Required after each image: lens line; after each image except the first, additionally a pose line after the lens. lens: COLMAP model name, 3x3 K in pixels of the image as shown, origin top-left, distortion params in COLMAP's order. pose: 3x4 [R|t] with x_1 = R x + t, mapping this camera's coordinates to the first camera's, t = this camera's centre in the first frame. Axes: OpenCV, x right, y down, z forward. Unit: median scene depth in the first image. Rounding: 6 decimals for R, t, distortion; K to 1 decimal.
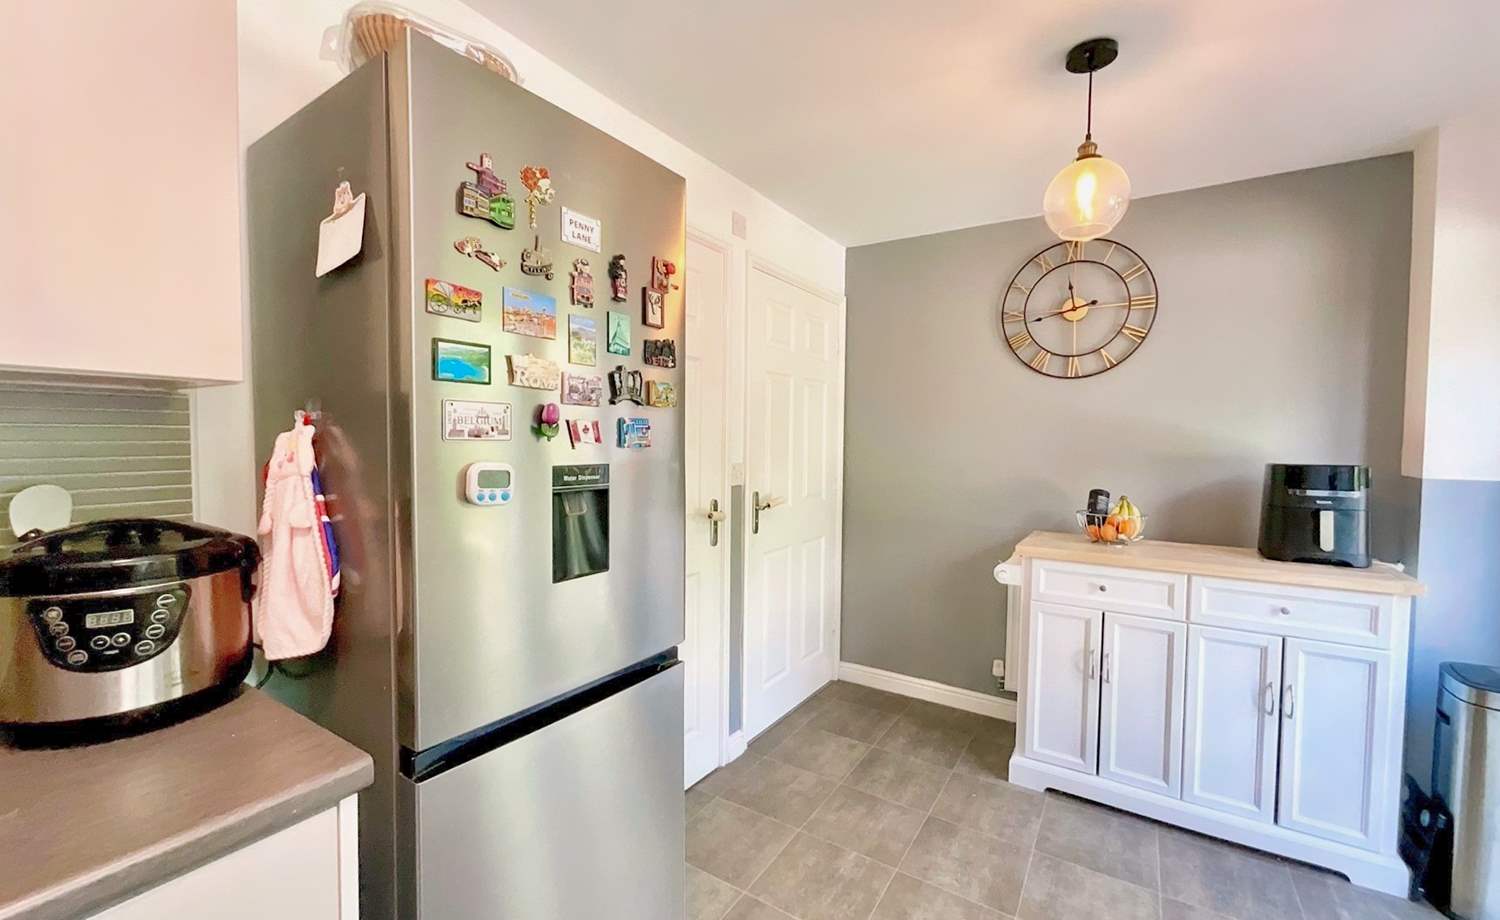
lens RADIAL K [[606.1, 0, 746.5], [0, 606.1, 466.8], [0, 0, 1]] dist [-0.003578, 0.000169]
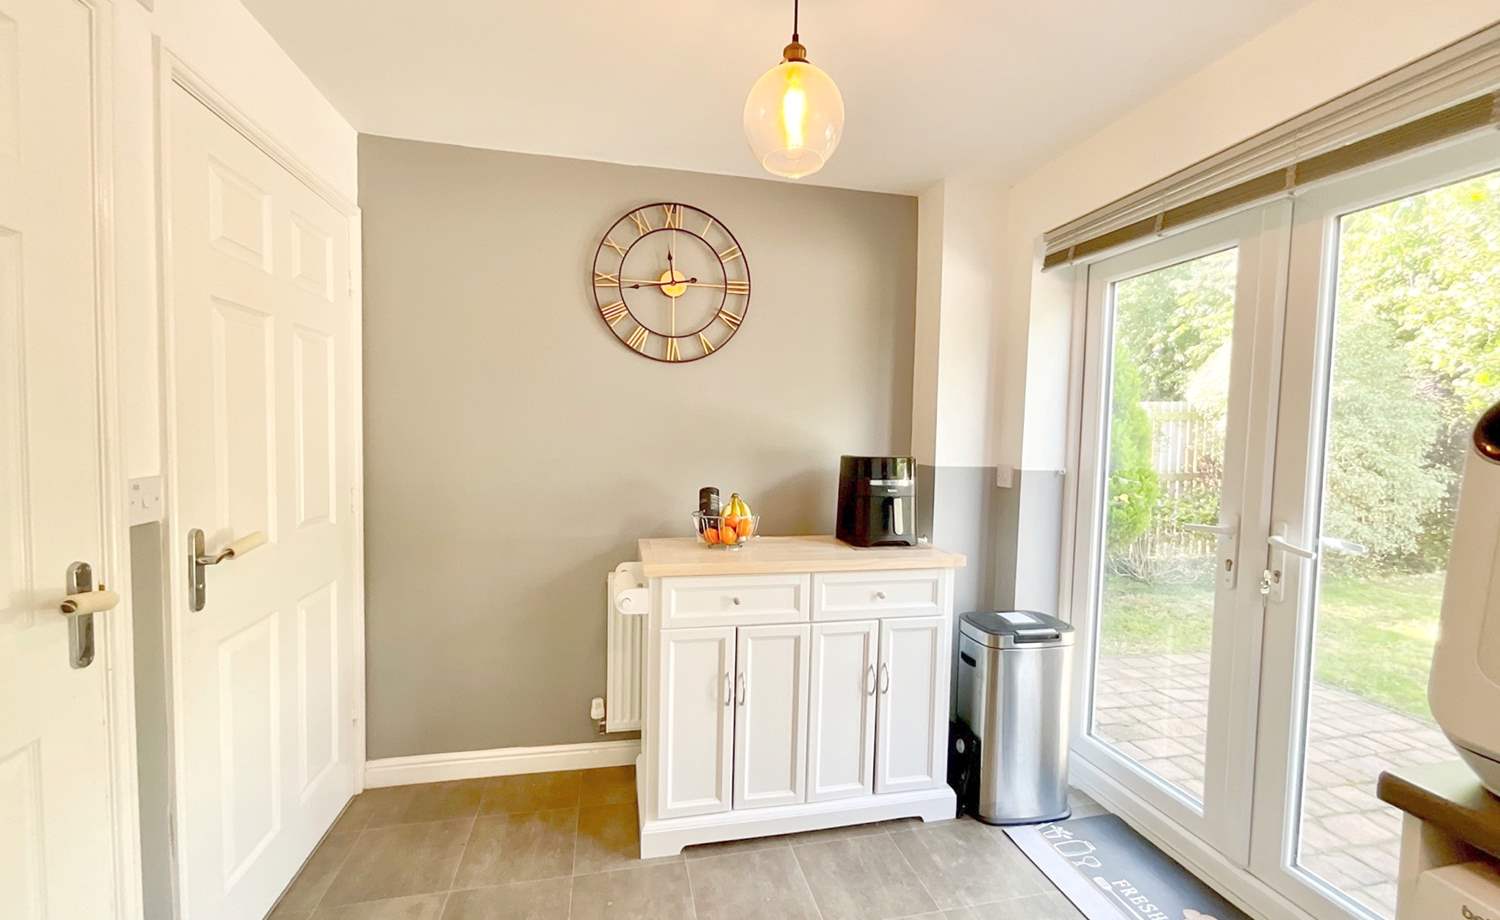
lens RADIAL K [[606.1, 0, 746.5], [0, 606.1, 466.8], [0, 0, 1]] dist [-0.003578, 0.000169]
pose [[0.699605, -0.034572, 0.713693, -0.024099], [0.020326, 0.999387, 0.028487, -0.019017], [-0.714241, -0.005423, 0.699879, 0.346619]]
